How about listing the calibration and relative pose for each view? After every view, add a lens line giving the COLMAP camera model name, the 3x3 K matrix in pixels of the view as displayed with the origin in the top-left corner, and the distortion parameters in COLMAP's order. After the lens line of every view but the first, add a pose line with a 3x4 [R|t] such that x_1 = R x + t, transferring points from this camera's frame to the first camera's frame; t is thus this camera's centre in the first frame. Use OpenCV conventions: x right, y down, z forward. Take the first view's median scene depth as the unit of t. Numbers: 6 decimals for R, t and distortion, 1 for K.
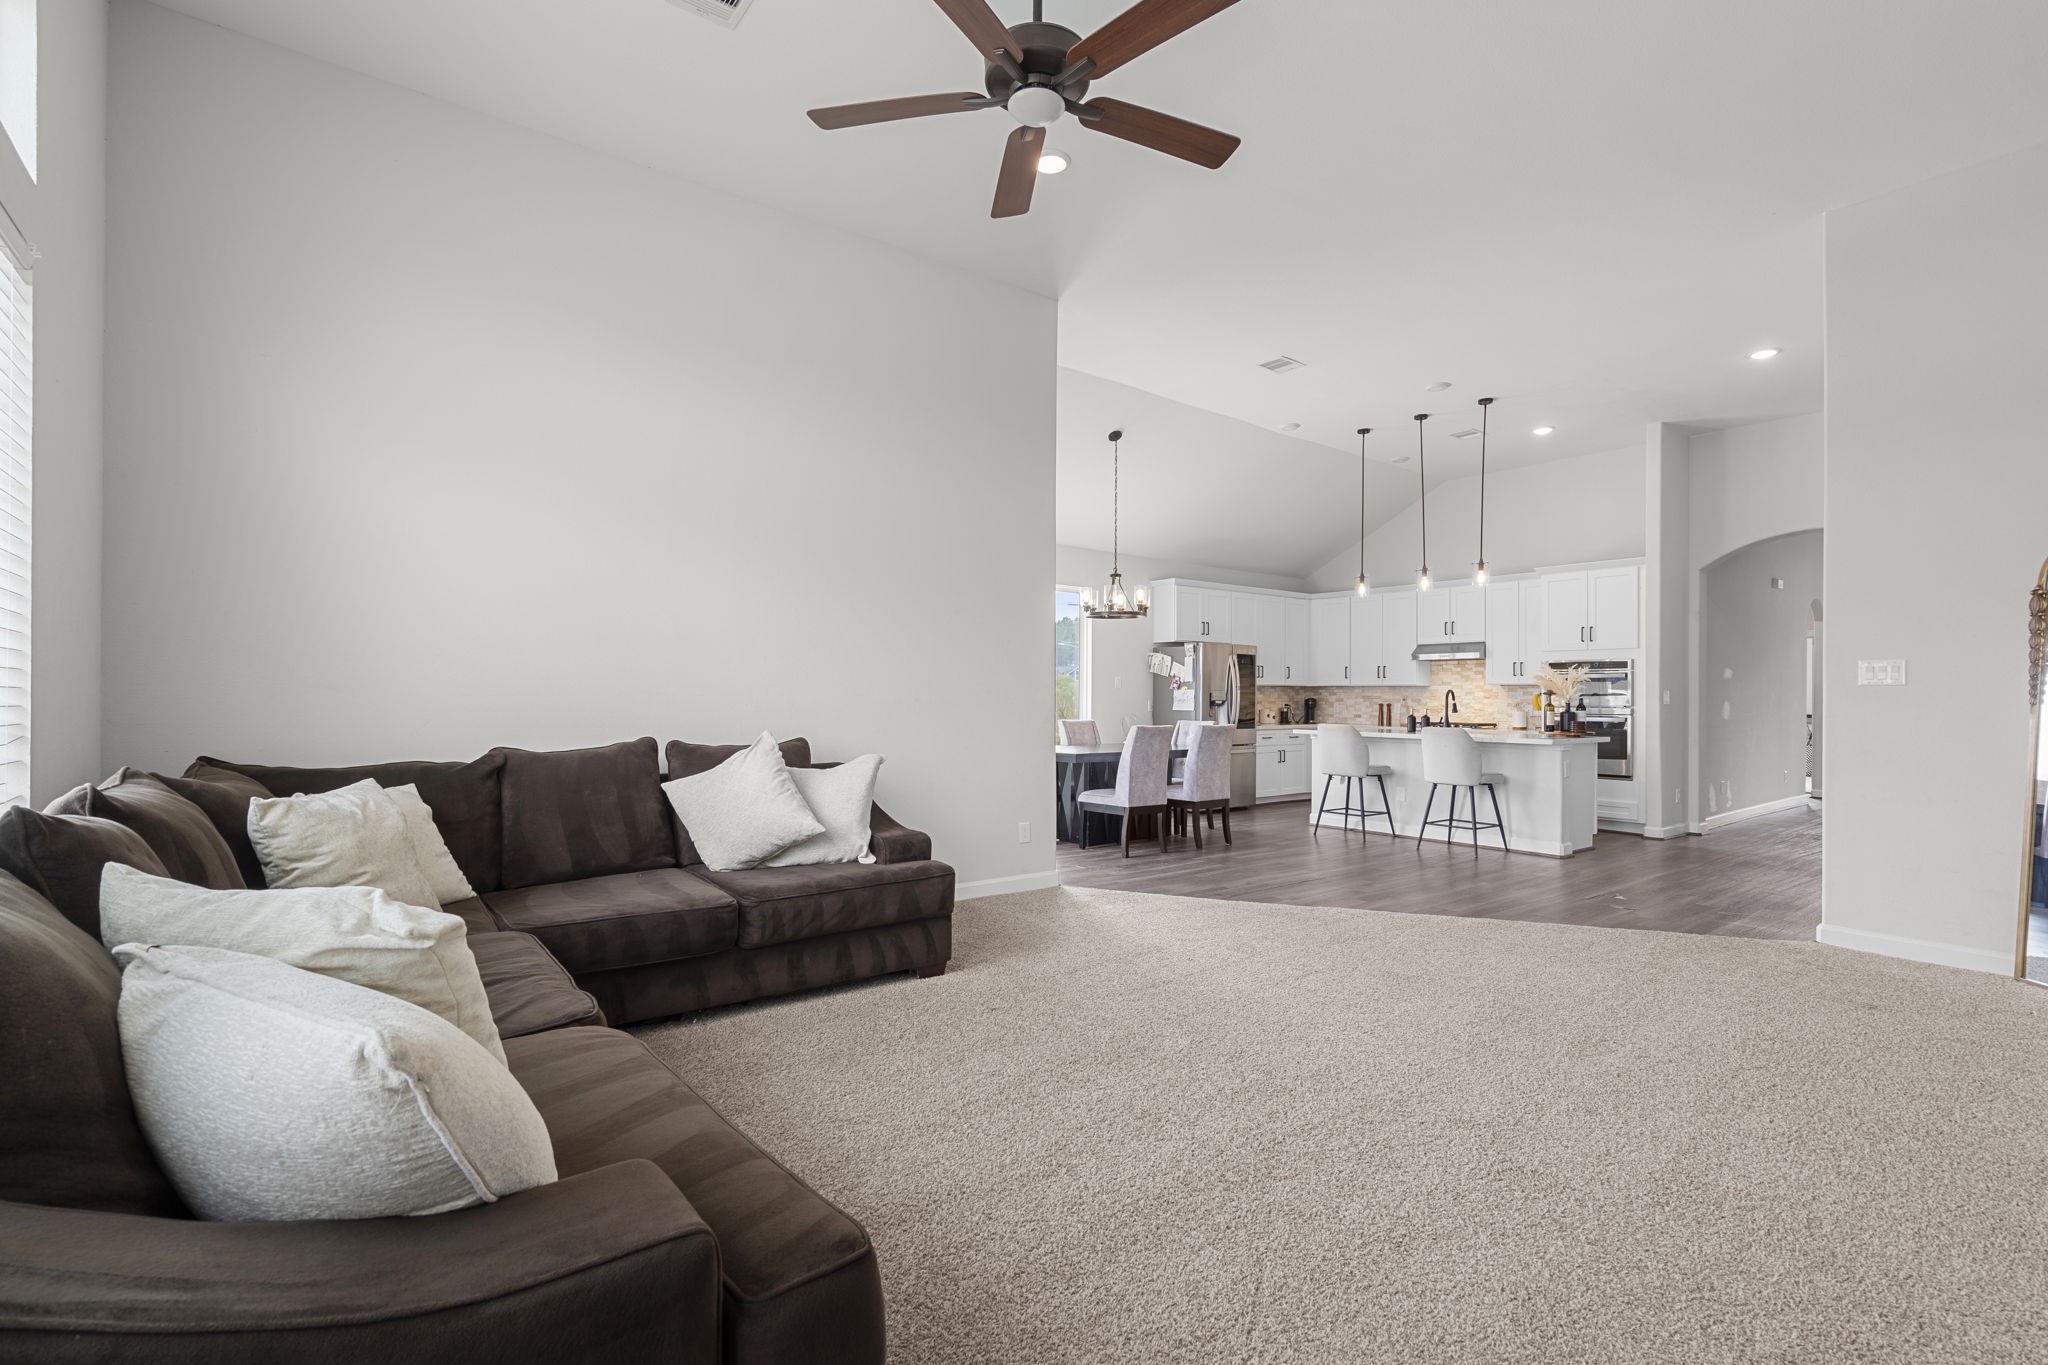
lens RADIAL K [[931.4, 0, 1038.6], [0, 931.4, 696.0], [0, 0, 1]] dist [-0.004288, 0.000810]
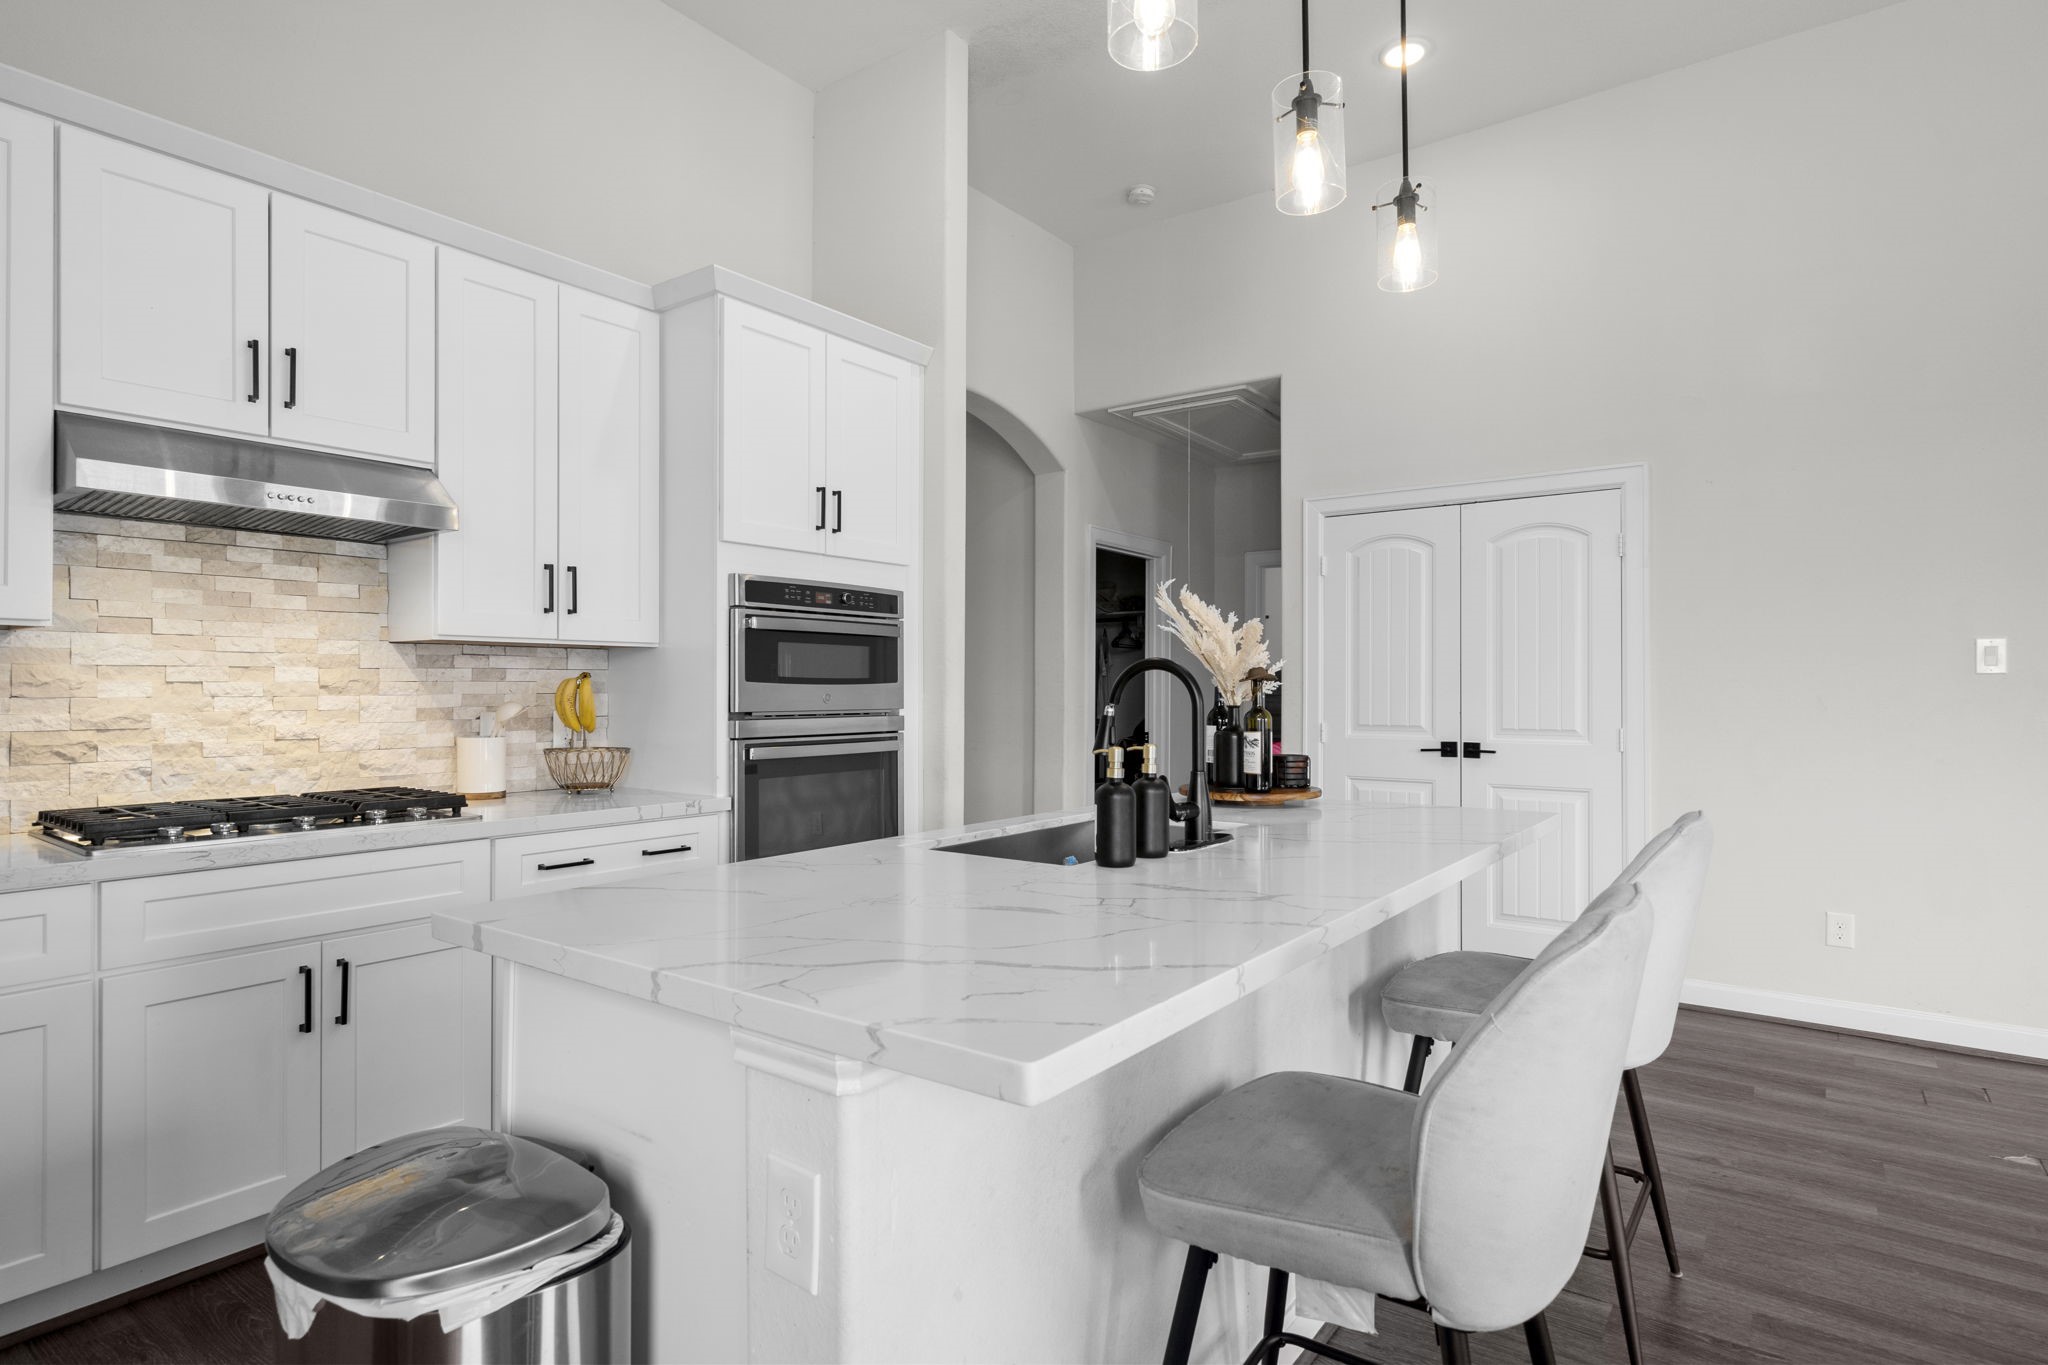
lens RADIAL K [[1057.7, 0, 1026.7], [0, 1057.7, 683.2], [0, 0, 1]] dist [0.006194, 0.001108]
pose [[-0.252042, -0.002306, 0.967714, 0.151696], [-0.005054, 0.999987, 0.001067, -0.000819], [-0.967703, -0.004622, -0.252050, 0.883644]]
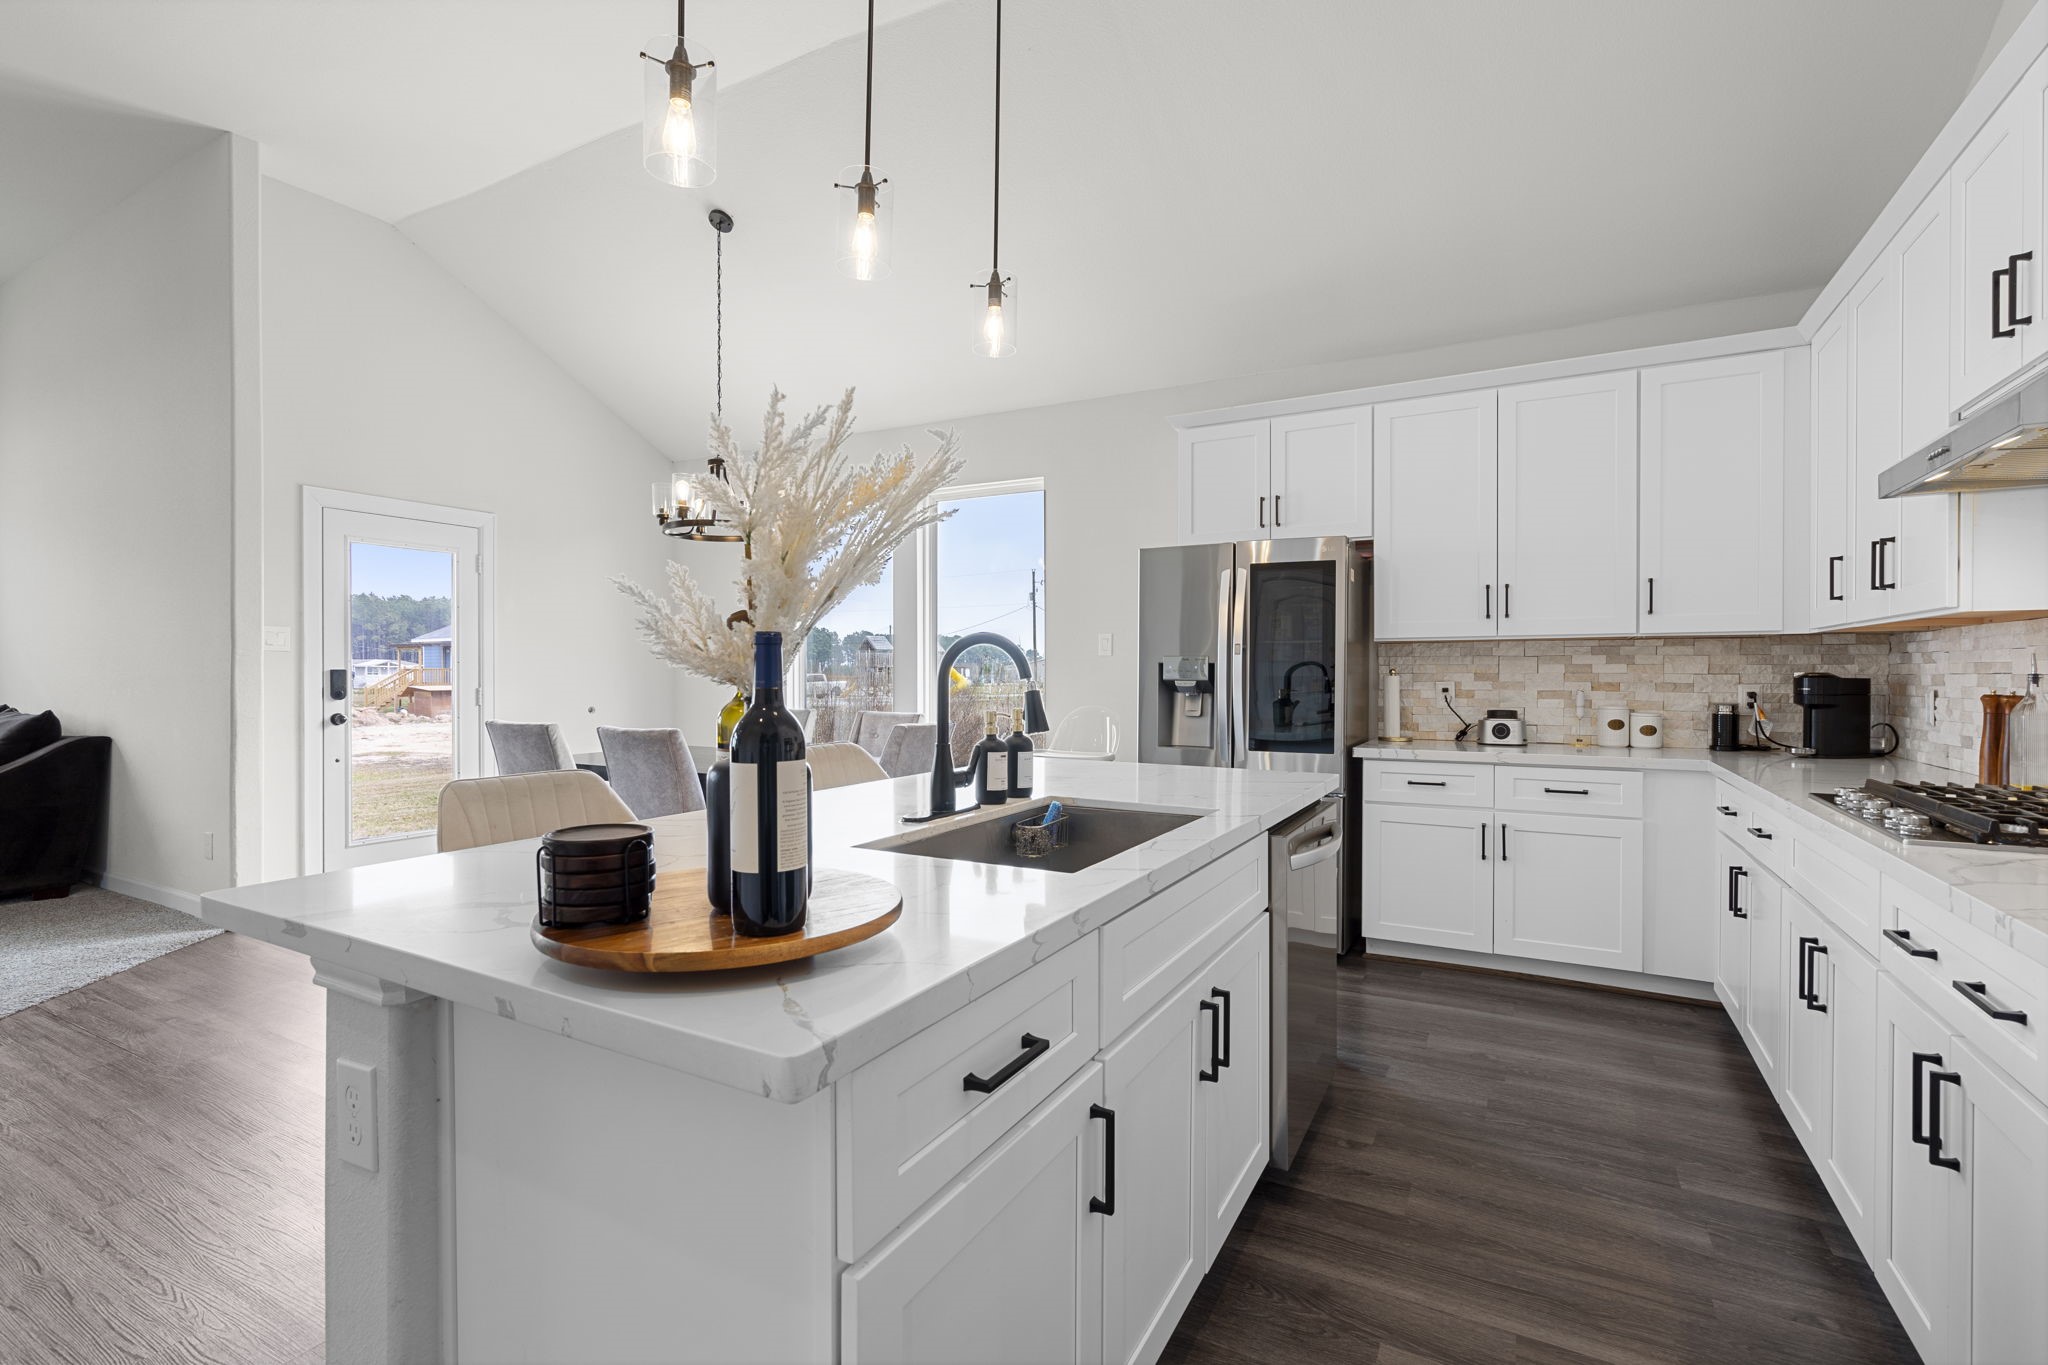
lens RADIAL K [[931.4, 0, 1016.5], [0, 931.4, 678.1], [0, 0, 1]] dist [-0.004288, 0.000810]
pose [[0.380845, -0.002417, -0.924636, 0.534107], [0.003556, 0.999993, -0.001149, 0.003630], [0.924632, -0.002850, 0.380851, 0.736956]]
